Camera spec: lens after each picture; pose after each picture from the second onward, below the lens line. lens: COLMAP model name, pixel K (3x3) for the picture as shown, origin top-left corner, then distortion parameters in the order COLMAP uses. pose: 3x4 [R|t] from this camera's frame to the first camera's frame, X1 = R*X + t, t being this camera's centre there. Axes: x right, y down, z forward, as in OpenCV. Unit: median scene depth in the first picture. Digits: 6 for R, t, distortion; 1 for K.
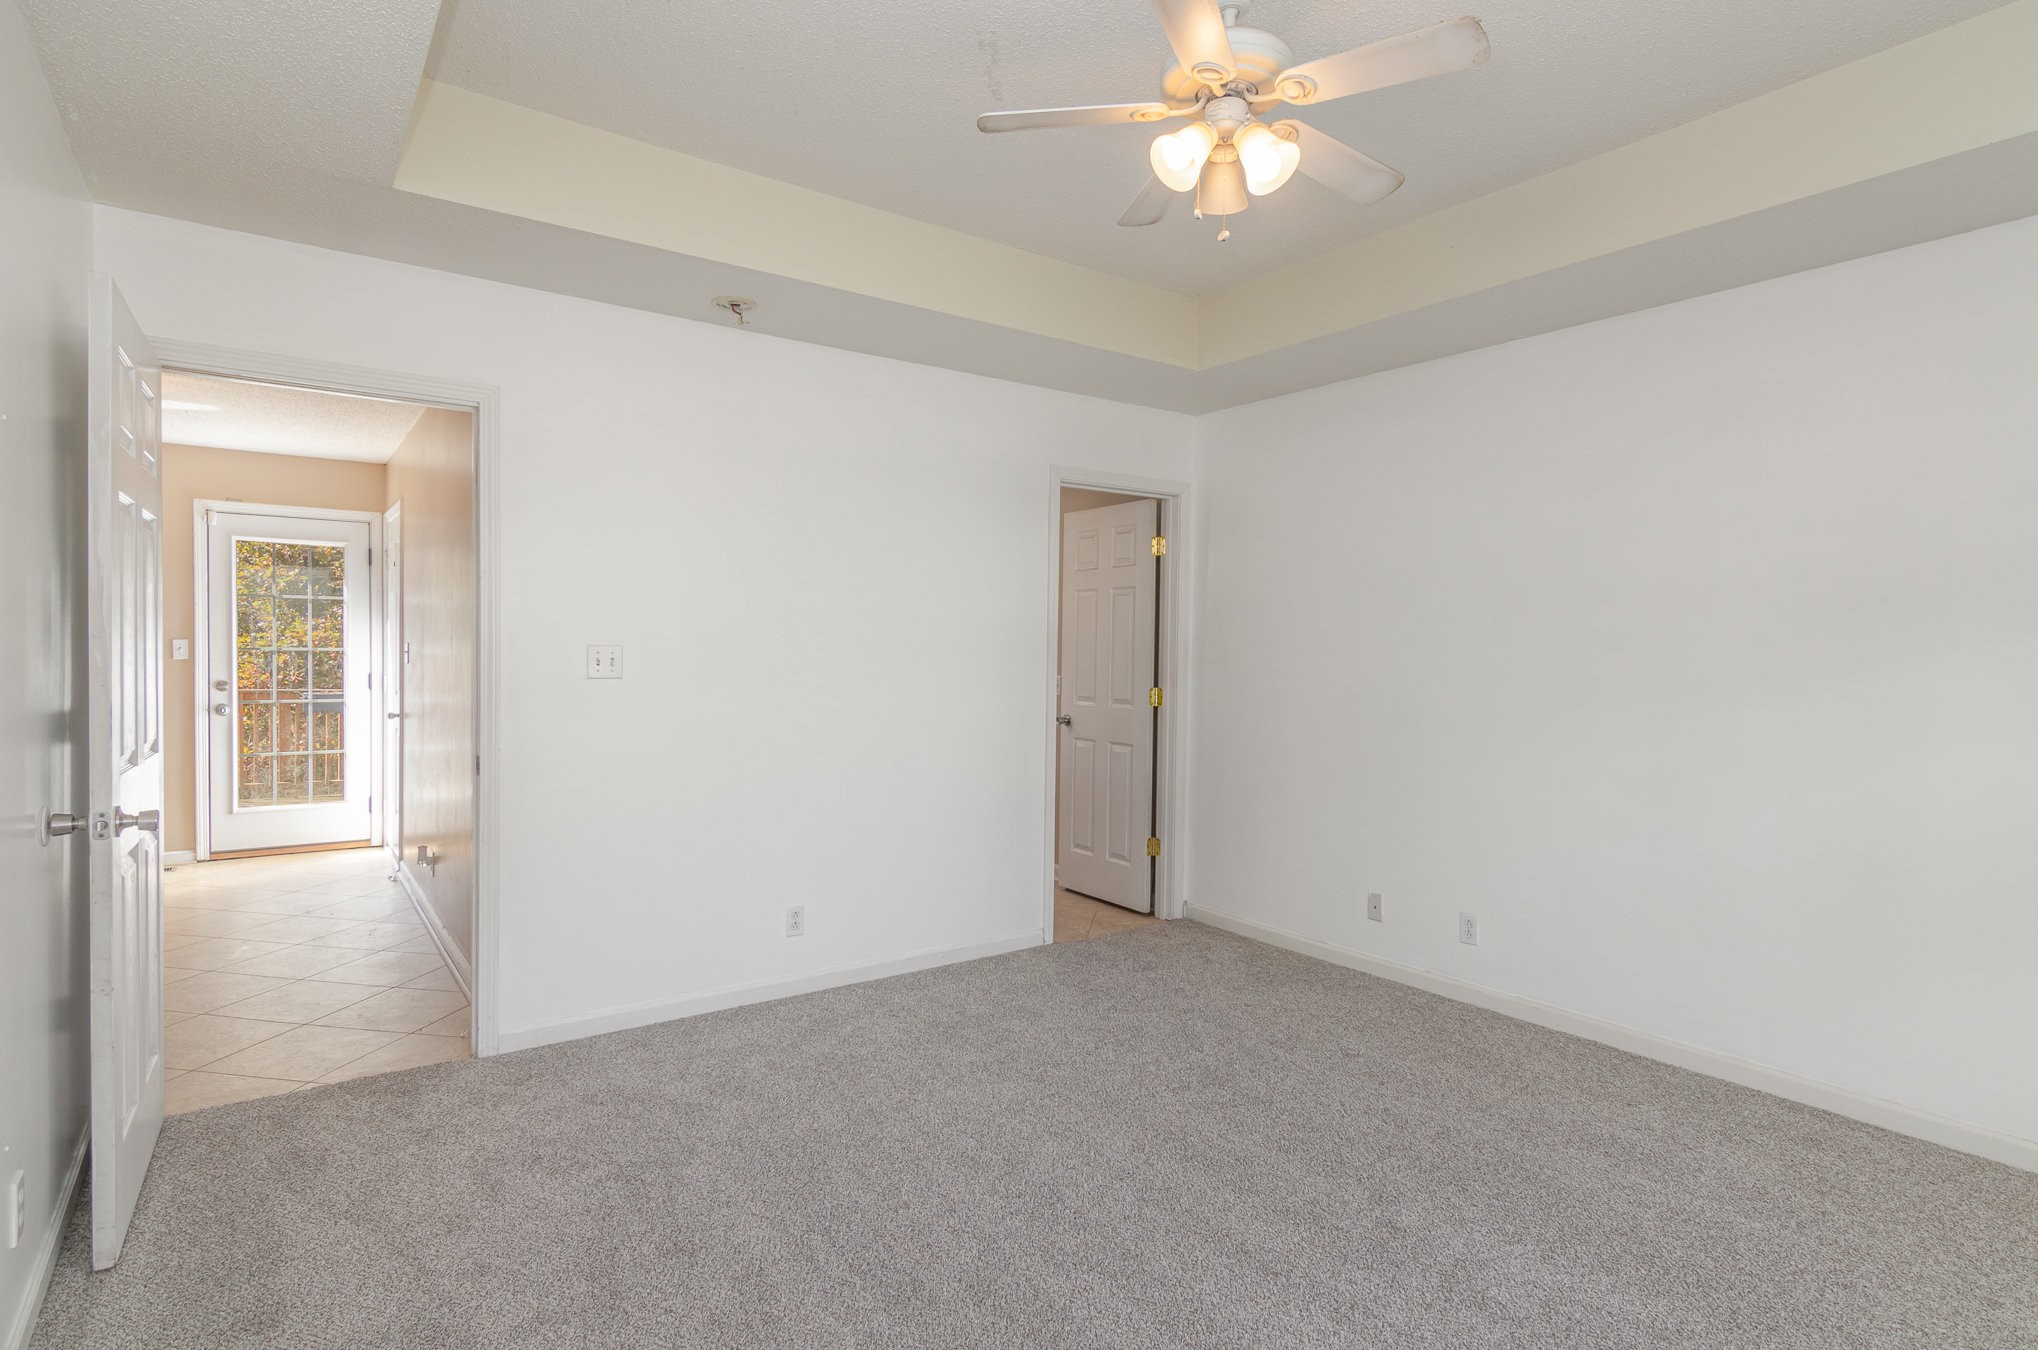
lens RADIAL K [[1038.9, 0, 1019.0], [0, 1038.9, 675.0], [0, 0, 1]] dist [-0.002416, -0.000008]
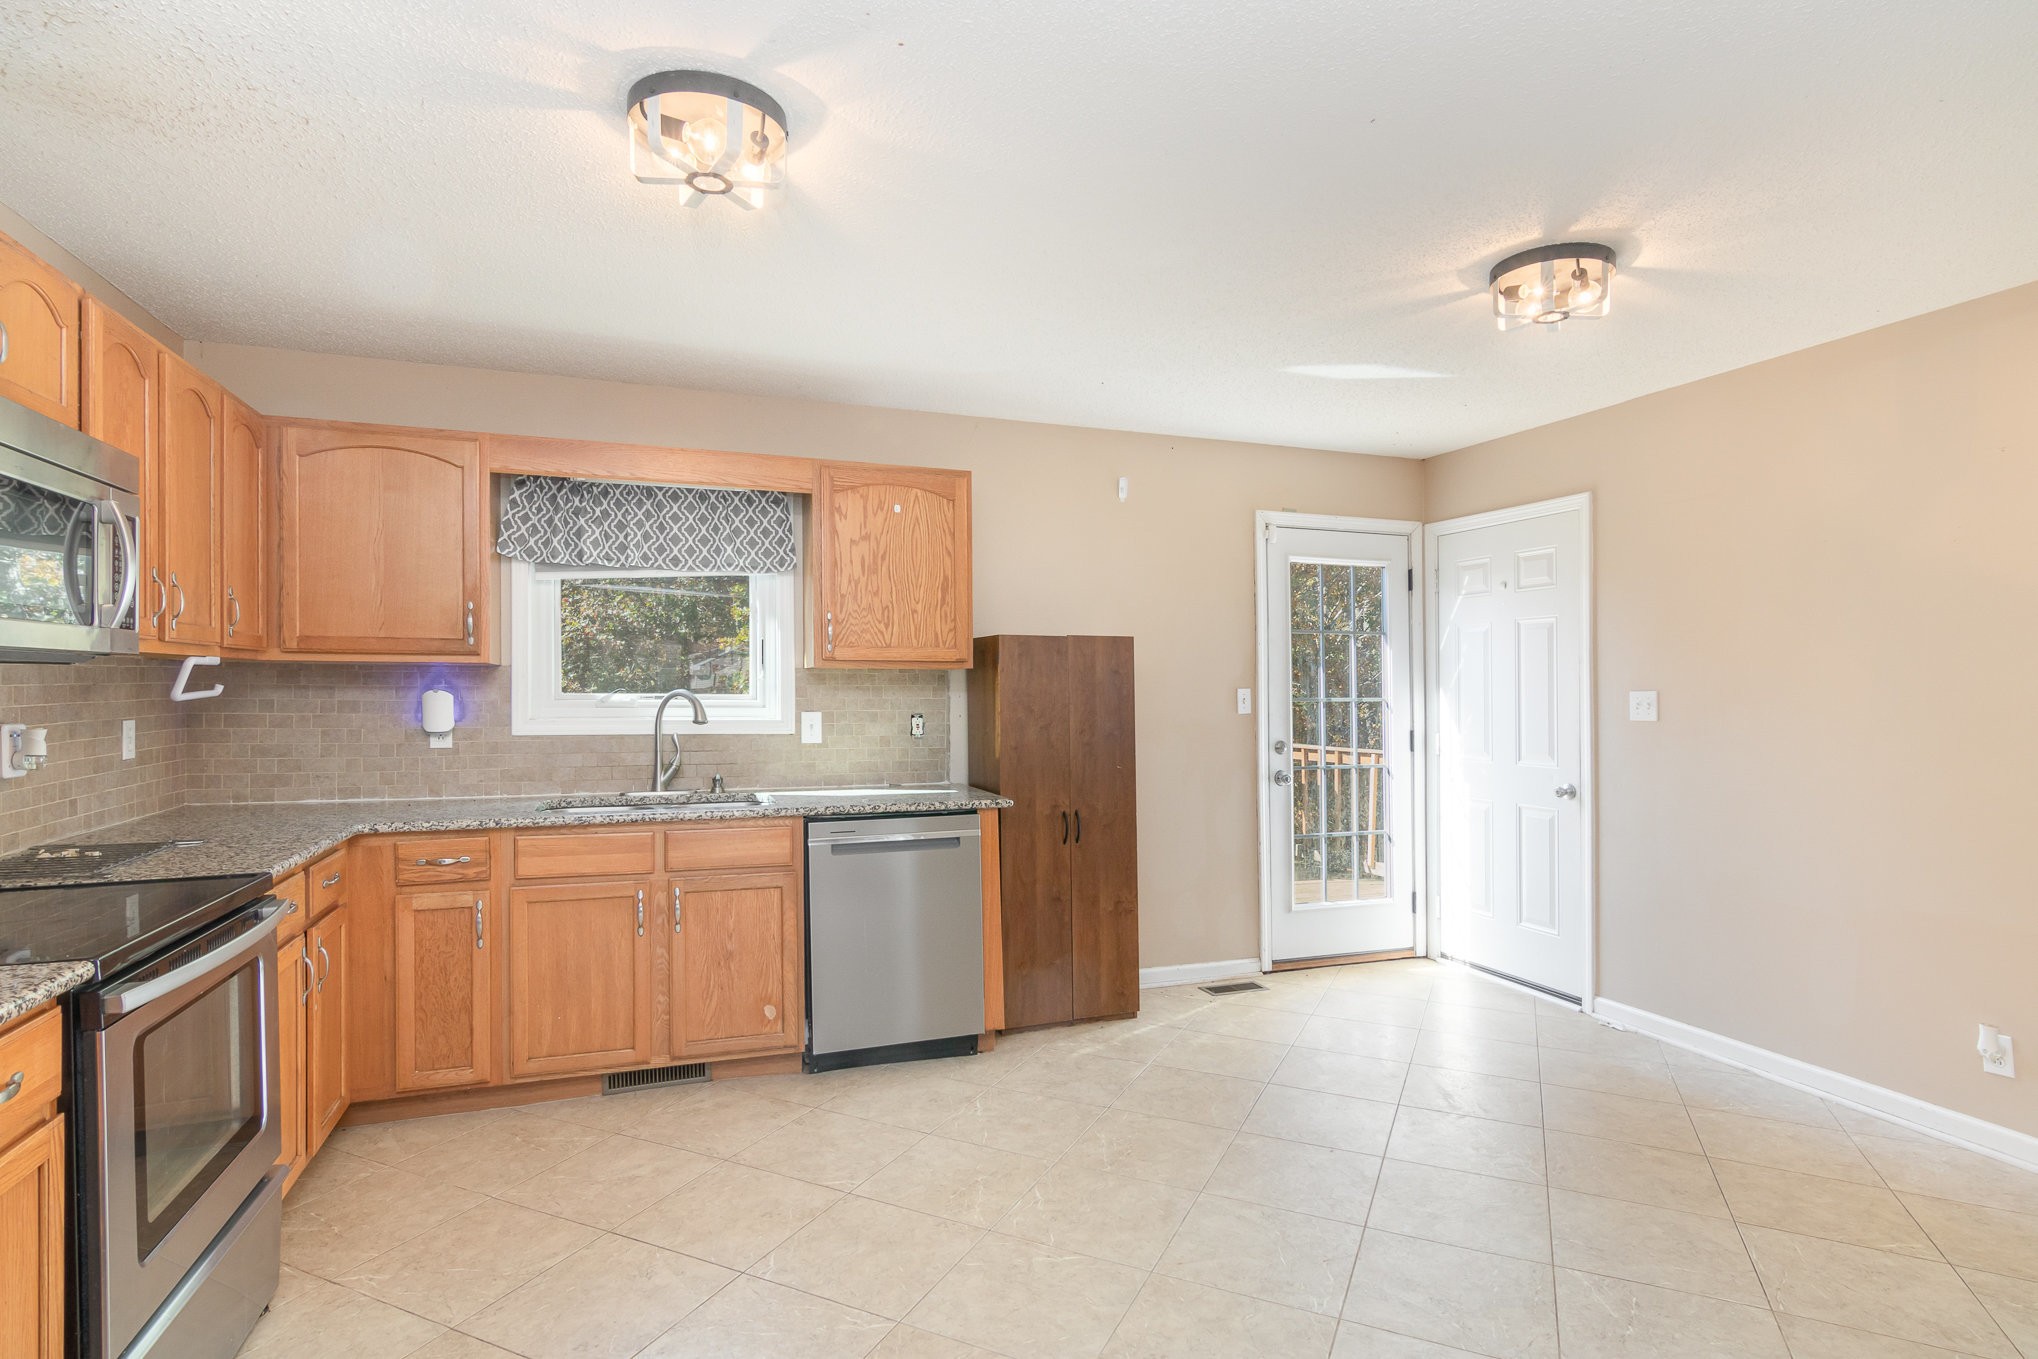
lens RADIAL K [[1037.3, 0, 1022.0], [0, 1037.3, 688.1], [0, 0, 1]] dist [-0.003207, -0.000974]
pose [[0.962590, -0.008354, -0.270834, -0.750443], [0.000630, 0.999591, -0.028593, -0.012055], [0.270962, 0.027352, 0.962201, 0.196012]]
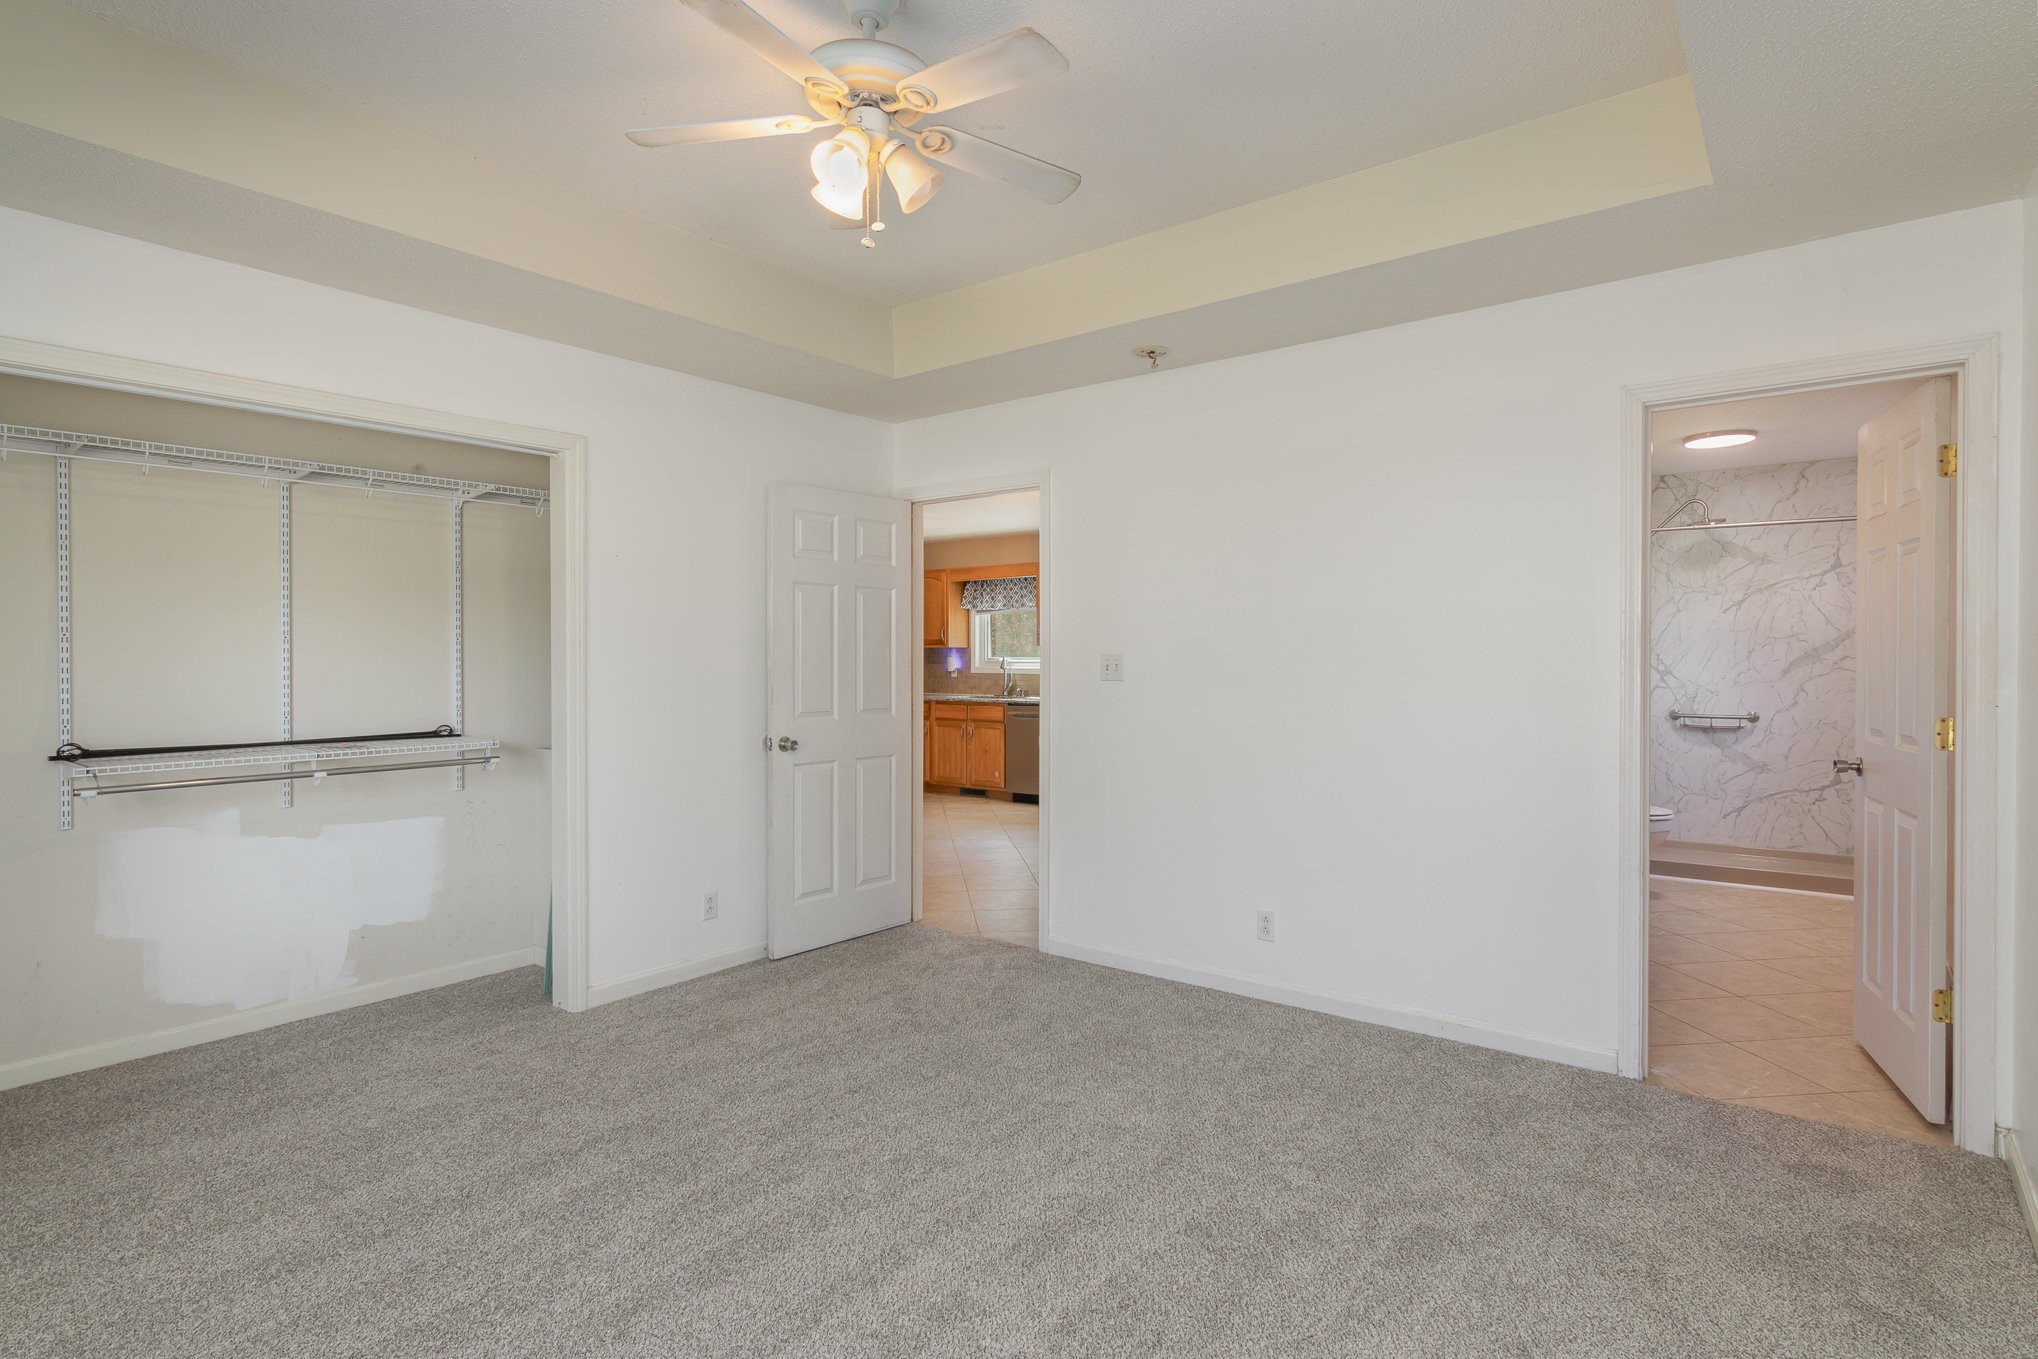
lens RADIAL K [[1036.7, 0, 1024.1], [0, 1036.7, 667.7], [0, 0, 1]] dist [-0.000646, 0.000066]
pose [[0.278763, -0.000527, -0.960360, 0.436977], [-0.018141, 0.999819, -0.005814, -0.001875], [0.960189, 0.019042, 0.278703, 0.313941]]
